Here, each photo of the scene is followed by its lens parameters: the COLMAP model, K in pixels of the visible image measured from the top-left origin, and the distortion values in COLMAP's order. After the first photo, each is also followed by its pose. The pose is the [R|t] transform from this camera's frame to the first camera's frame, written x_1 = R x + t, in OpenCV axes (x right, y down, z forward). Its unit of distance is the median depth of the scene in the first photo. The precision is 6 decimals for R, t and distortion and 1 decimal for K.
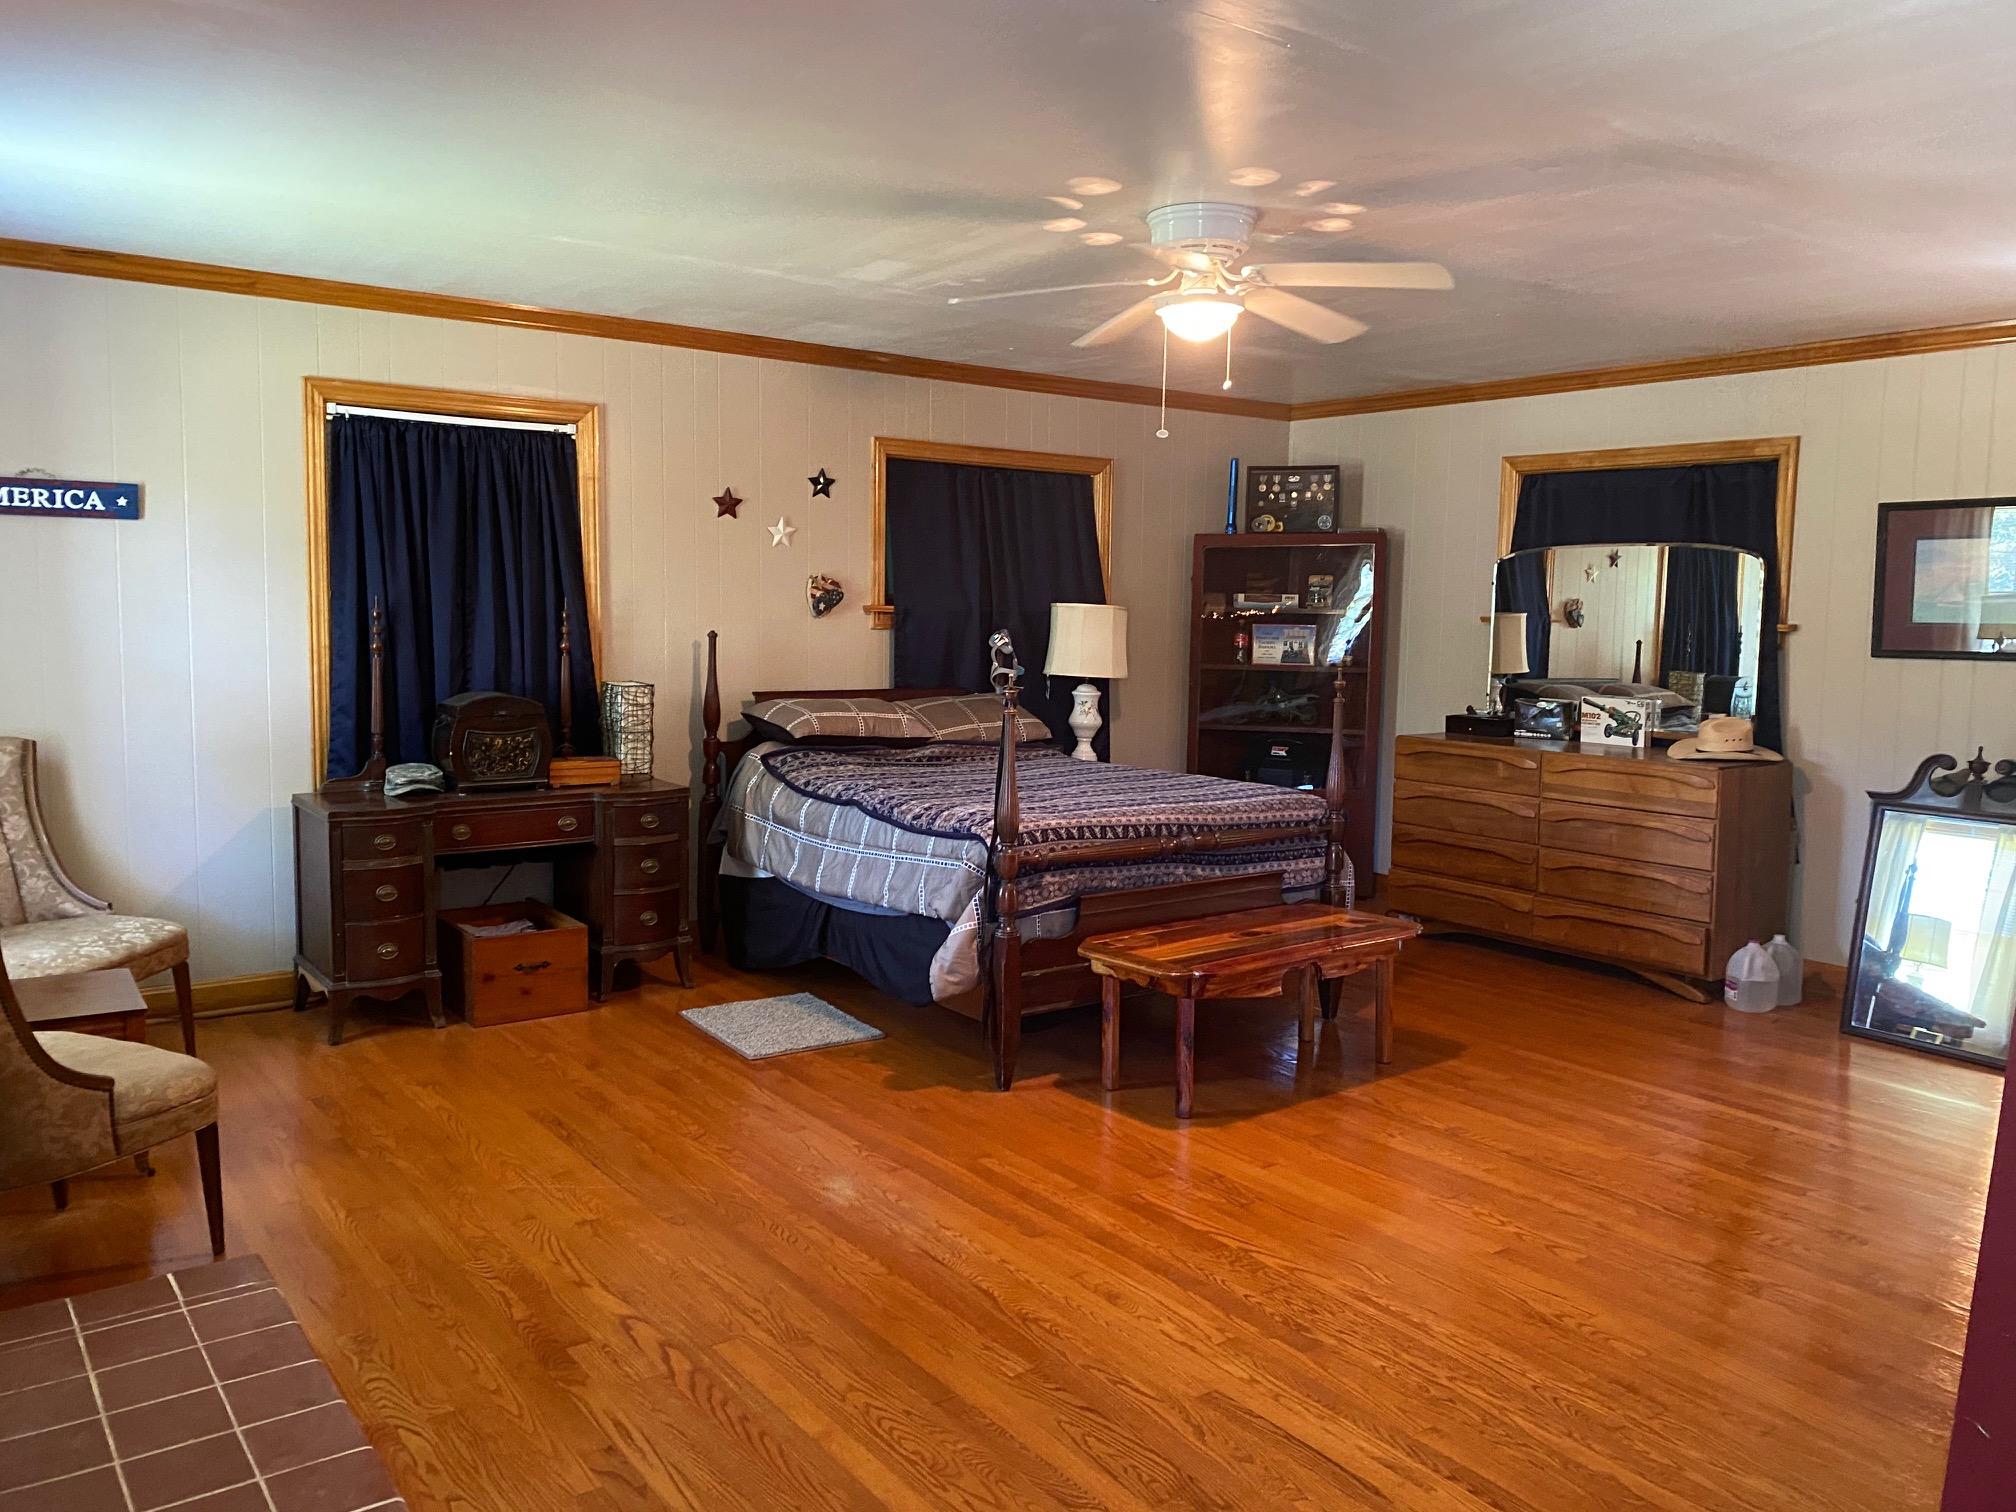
lens RADIAL K [[1544.2, 0, 1005.5], [0, 1544.2, 744.2], [0, 0, 1]] dist [0.073244, -0.078880]
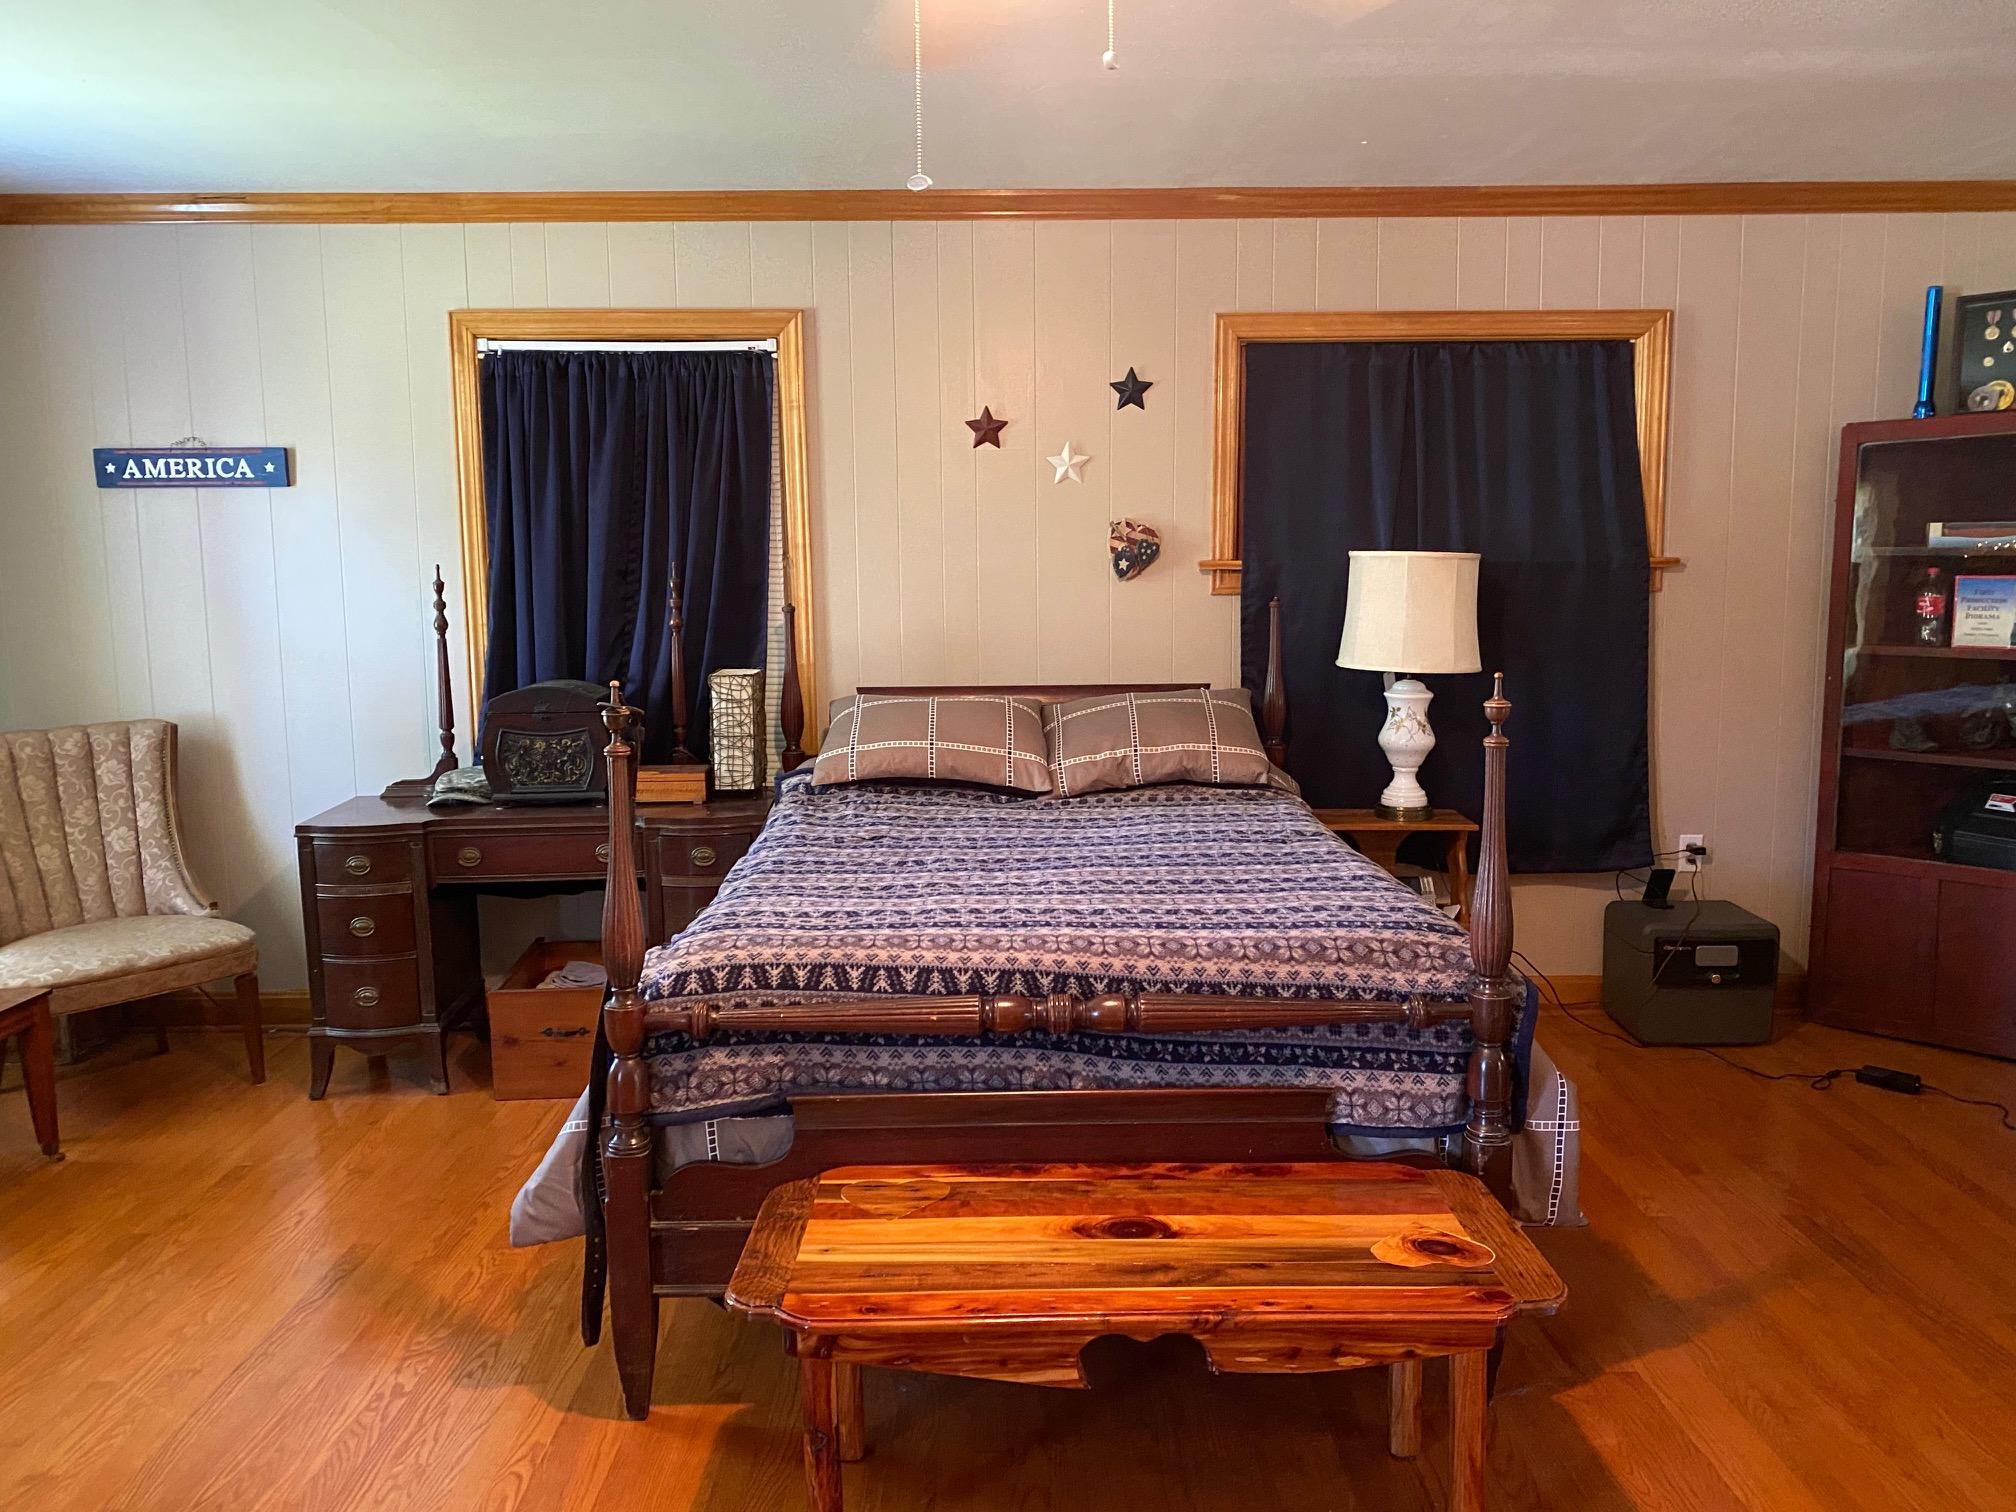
lens RADIAL K [[1548.3, 0, 1033.6], [0, 1548.3, 750.2], [0, 0, 1]] dist [0.075221, -0.131159]
pose [[0.816412, 0.044324, -0.575766, 0.318085], [-0.031785, 0.998988, 0.031835, -0.029885], [0.576594, -0.007690, 0.816995, 0.471244]]
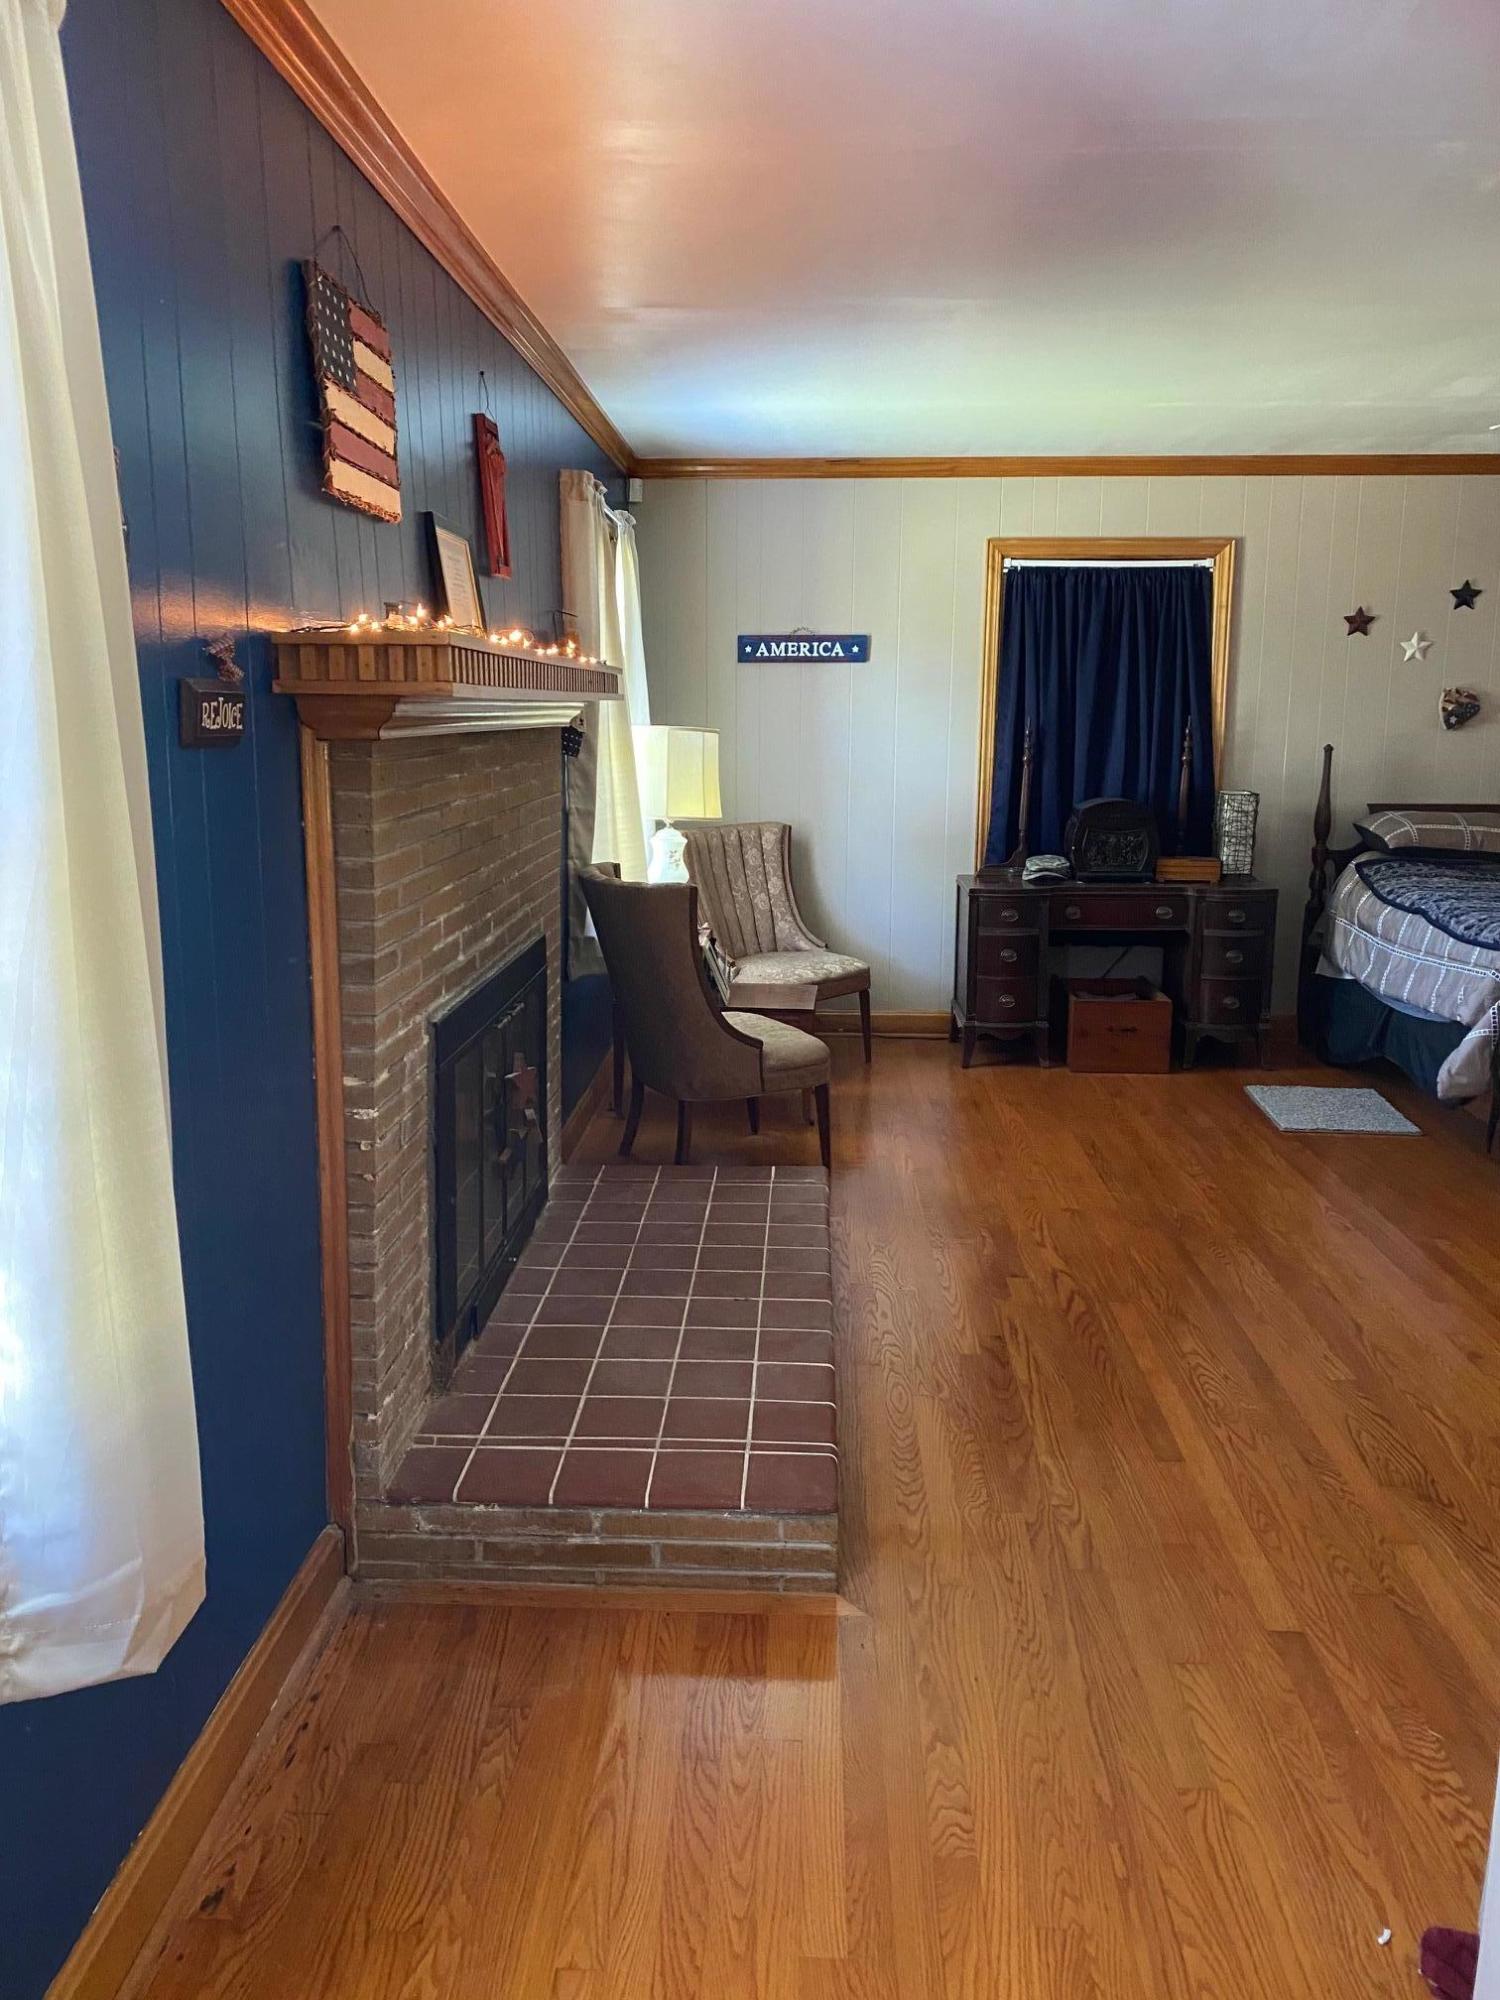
lens RADIAL K [[1532.0, 0, 750.0], [0, 1532.0, 1000.0], [0, 0, 1]] dist [0.073244, -0.078880]
pose [[0.782709, 0.104500, -0.613552, 0.195548], [-0.048849, 0.993077, 0.106824, 0.007652], [0.620467, -0.053640, 0.782396, -0.101253]]
